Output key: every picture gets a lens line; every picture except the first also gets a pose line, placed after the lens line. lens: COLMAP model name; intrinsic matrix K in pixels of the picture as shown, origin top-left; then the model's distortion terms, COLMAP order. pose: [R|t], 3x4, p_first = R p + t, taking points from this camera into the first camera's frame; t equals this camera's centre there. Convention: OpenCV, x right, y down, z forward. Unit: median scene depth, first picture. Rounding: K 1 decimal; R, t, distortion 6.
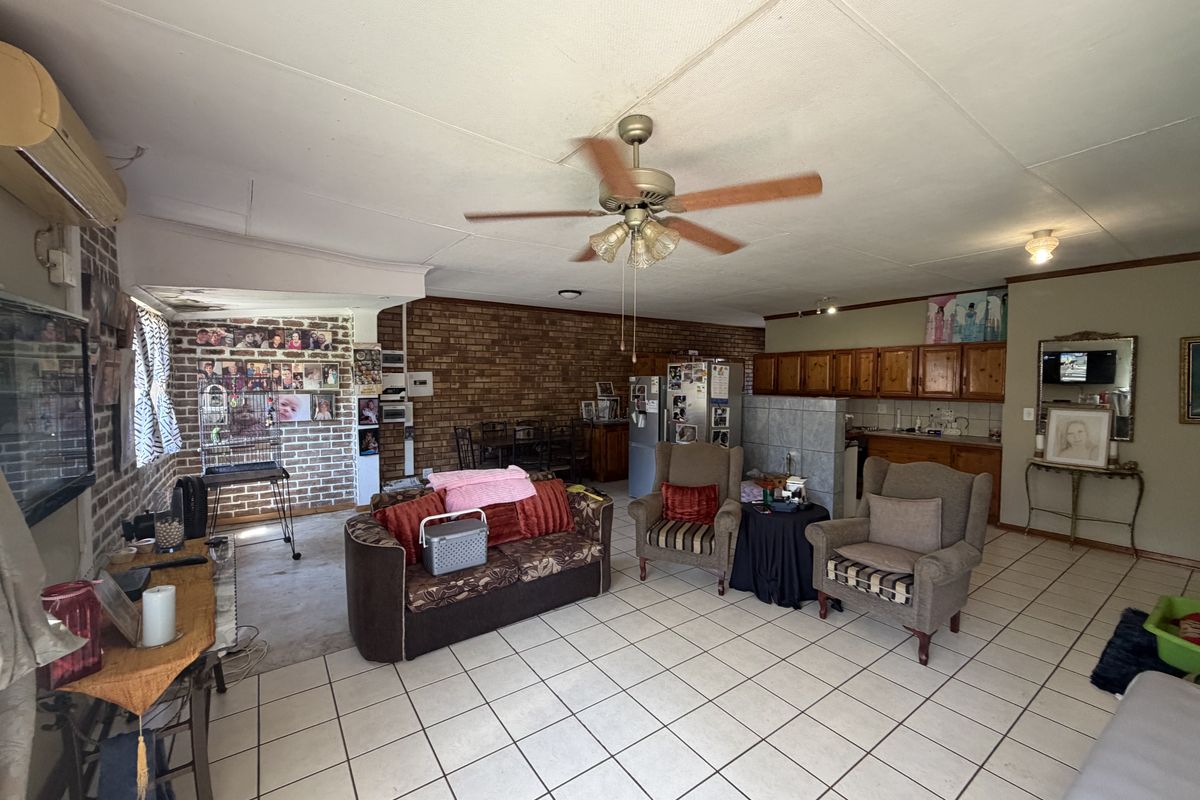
lens RADIAL K [[477.0, 0, 598.1], [0, 477.0, 399.3], [0, 0, 1]] dist [-0.001772, -0.000120]
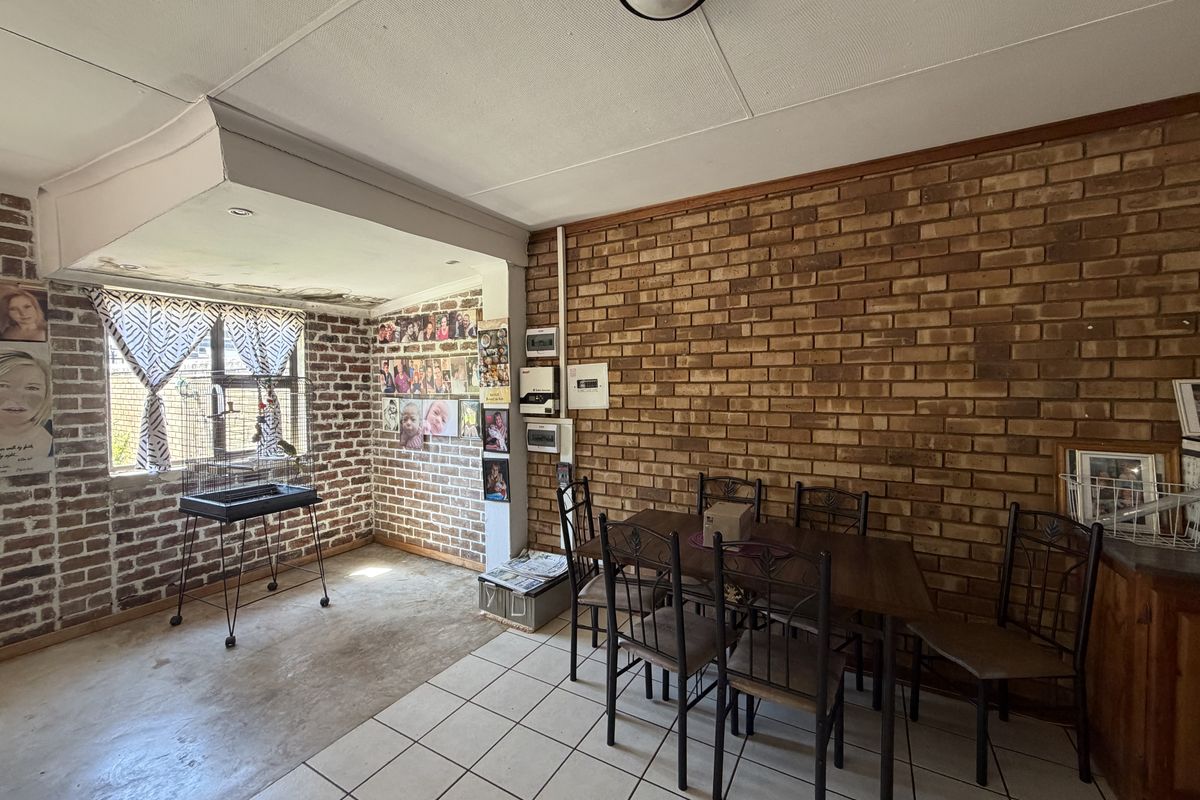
lens RADIAL K [[477.0, 0, 594.6], [0, 477.0, 397.1], [0, 0, 1]] dist [-0.001772, -0.000120]
pose [[0.417766, 0.019232, -0.908351, 0.115121], [-0.033613, 0.999419, 0.005701, -0.022570], [0.907933, 0.028151, 0.418170, 0.754970]]
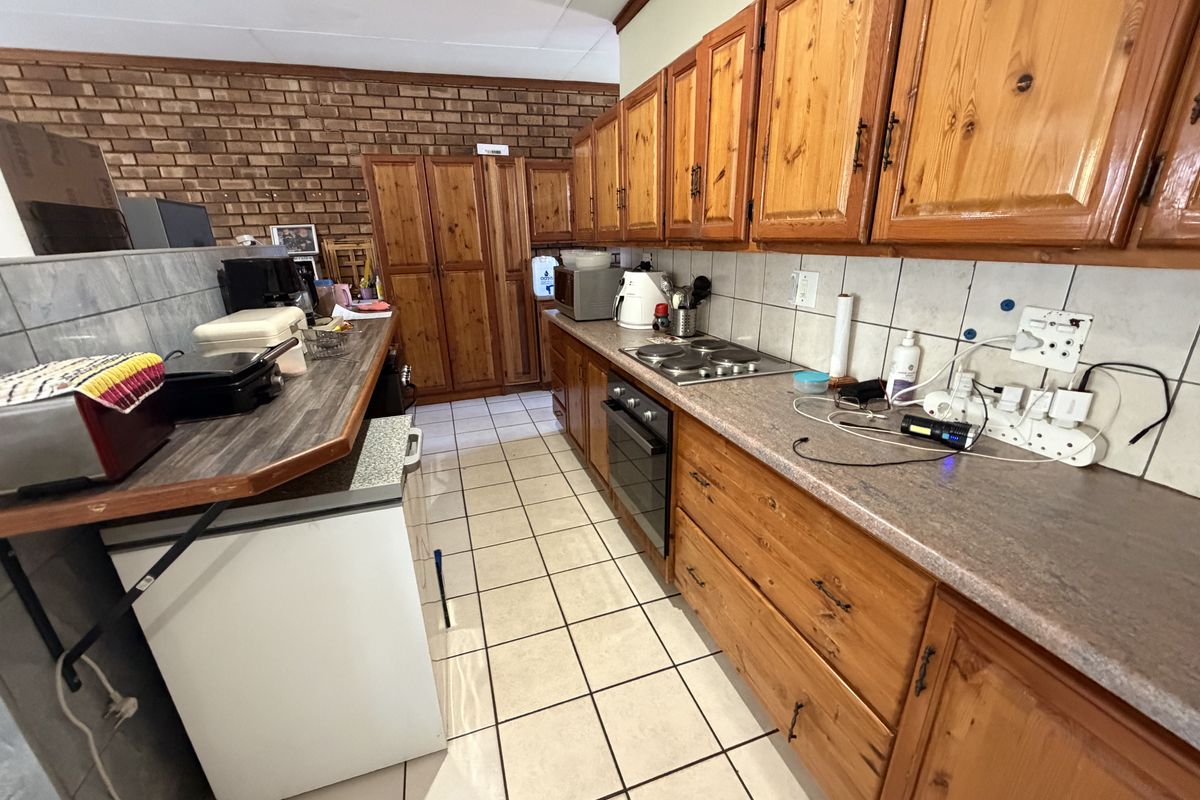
lens RADIAL K [[477.0, 0, 598.0], [0, 477.0, 400.6], [0, 0, 1]] dist [-0.001772, -0.000120]
pose [[0.957899, 0.066209, -0.279365, 0.573915], [0.019508, 0.955788, 0.293409, -0.001626], [0.286440, -0.286506, 0.914257, 0.720557]]
